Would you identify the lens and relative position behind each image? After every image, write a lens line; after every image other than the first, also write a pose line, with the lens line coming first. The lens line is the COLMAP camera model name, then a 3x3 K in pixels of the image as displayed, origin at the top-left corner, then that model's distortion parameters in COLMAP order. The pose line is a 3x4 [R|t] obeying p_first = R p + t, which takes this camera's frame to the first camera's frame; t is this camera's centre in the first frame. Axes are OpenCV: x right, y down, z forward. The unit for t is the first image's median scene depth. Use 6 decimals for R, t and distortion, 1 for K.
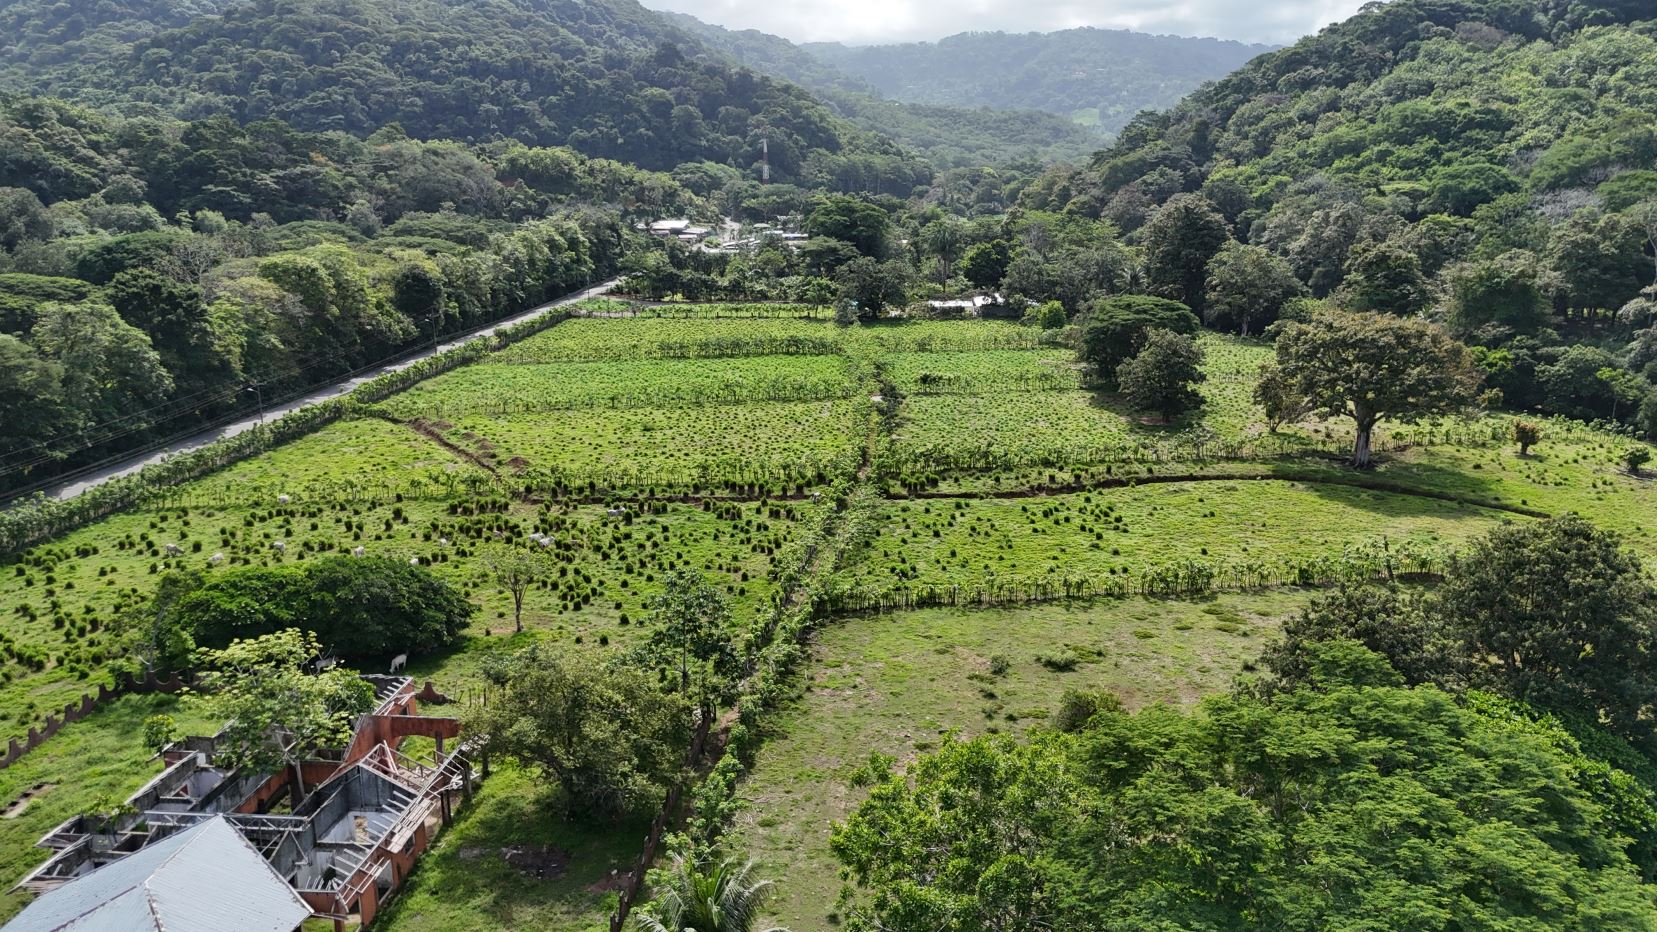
lens RADIAL K [[1237.1, 0, 830.2], [0, 1237.1, 463.8], [0, 0, 1]] dist [0.058343, -0.049007]
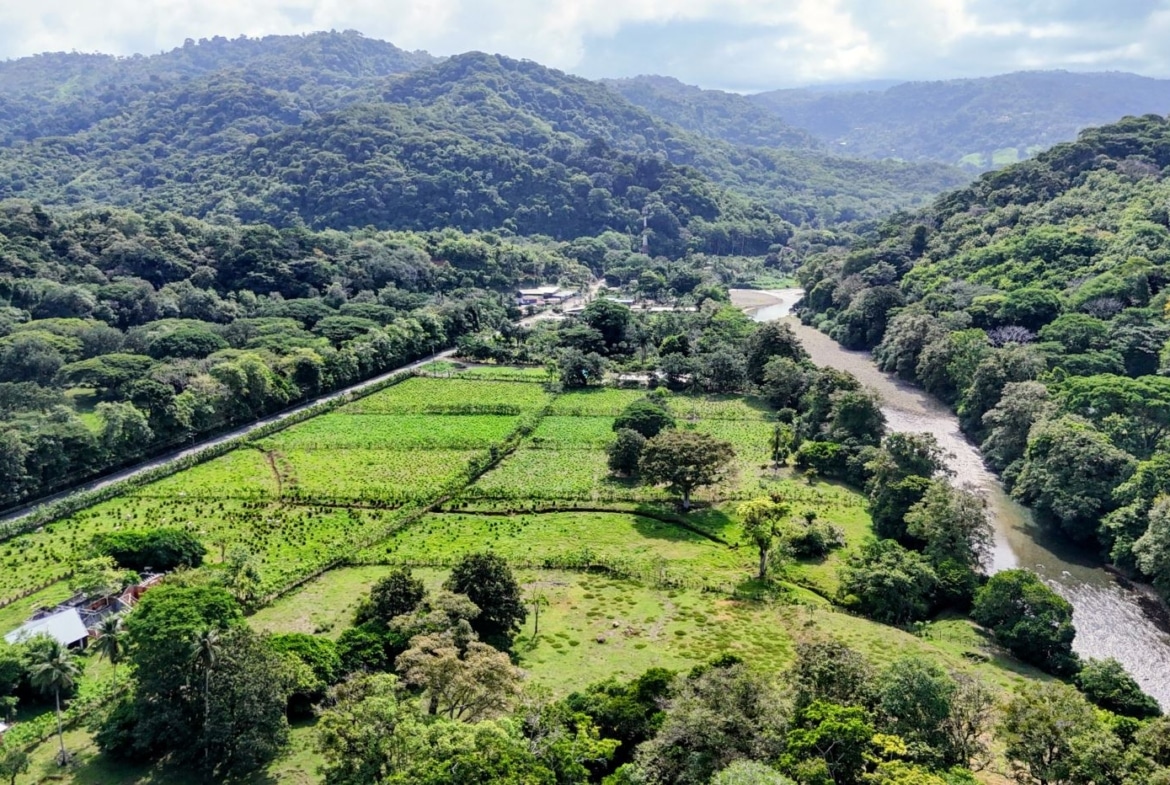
lens RADIAL K [[1034.5, 0, 585.0], [0, 1034.5, 392.5], [0, 0, 1]] dist [0.074600, -0.085814]
pose [[0.976728, 0.046568, -0.209365, 0.231958], [-0.053454, 0.998196, -0.027350, -0.050013], [0.207714, 0.037905, 0.977455, -0.249003]]
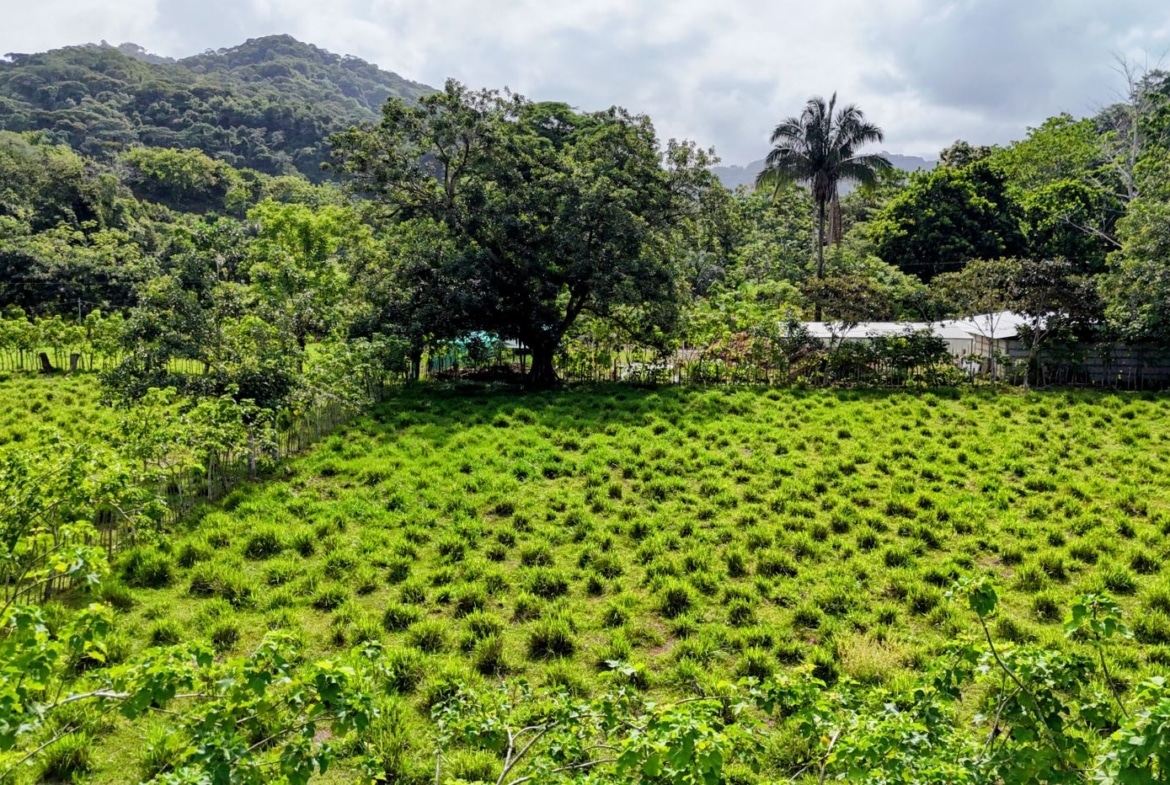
lens RADIAL K [[1034.5, 0, 585.0], [0, 1034.5, 392.5], [0, 0, 1]] dist [0.074600, -0.085814]
pose [[0.997775, 0.012850, -0.065427, 0.040136], [-0.021097, 0.991681, -0.126978, -0.065808], [0.063251, 0.128076, 0.989745, 0.579762]]
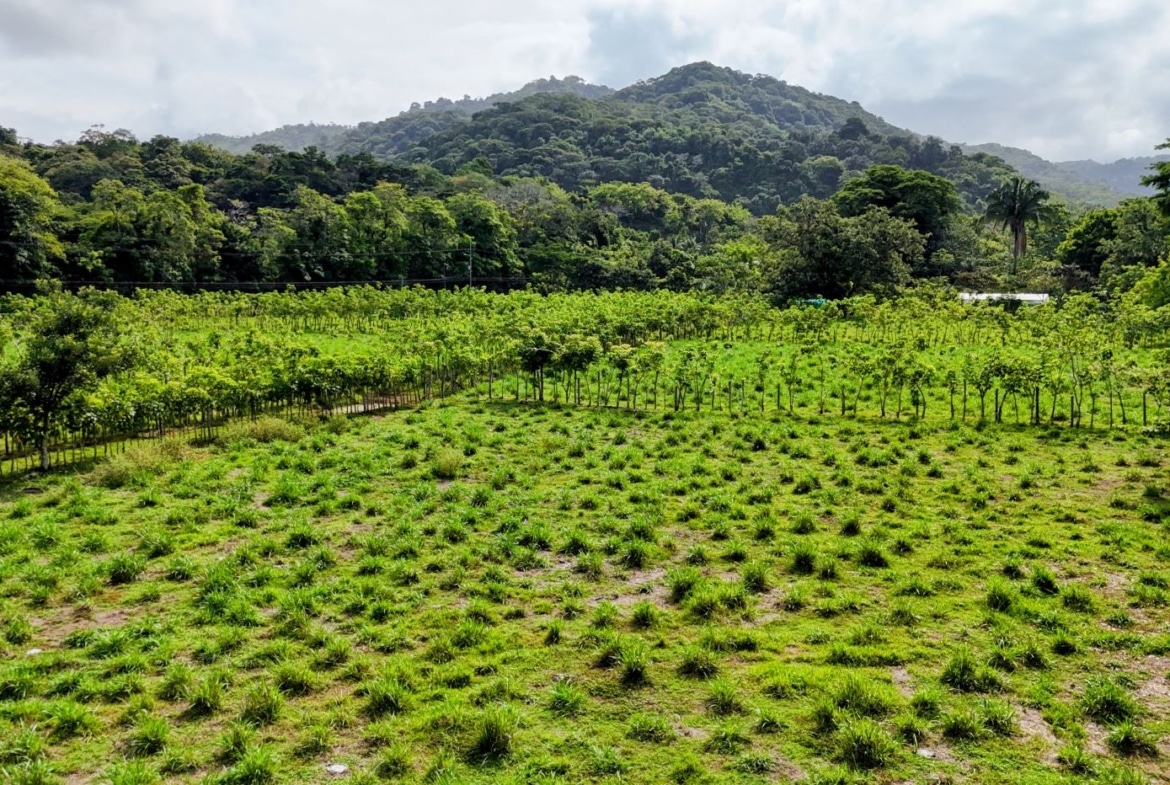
lens RADIAL K [[1034.5, 0, 585.0], [0, 1034.5, 392.5], [0, 0, 1]] dist [0.074600, -0.085814]
pose [[0.903098, 0.052449, -0.426219, 0.092647], [-0.106826, 0.988752, -0.104676, -0.019319], [0.415935, 0.140064, 0.898543, 0.395103]]
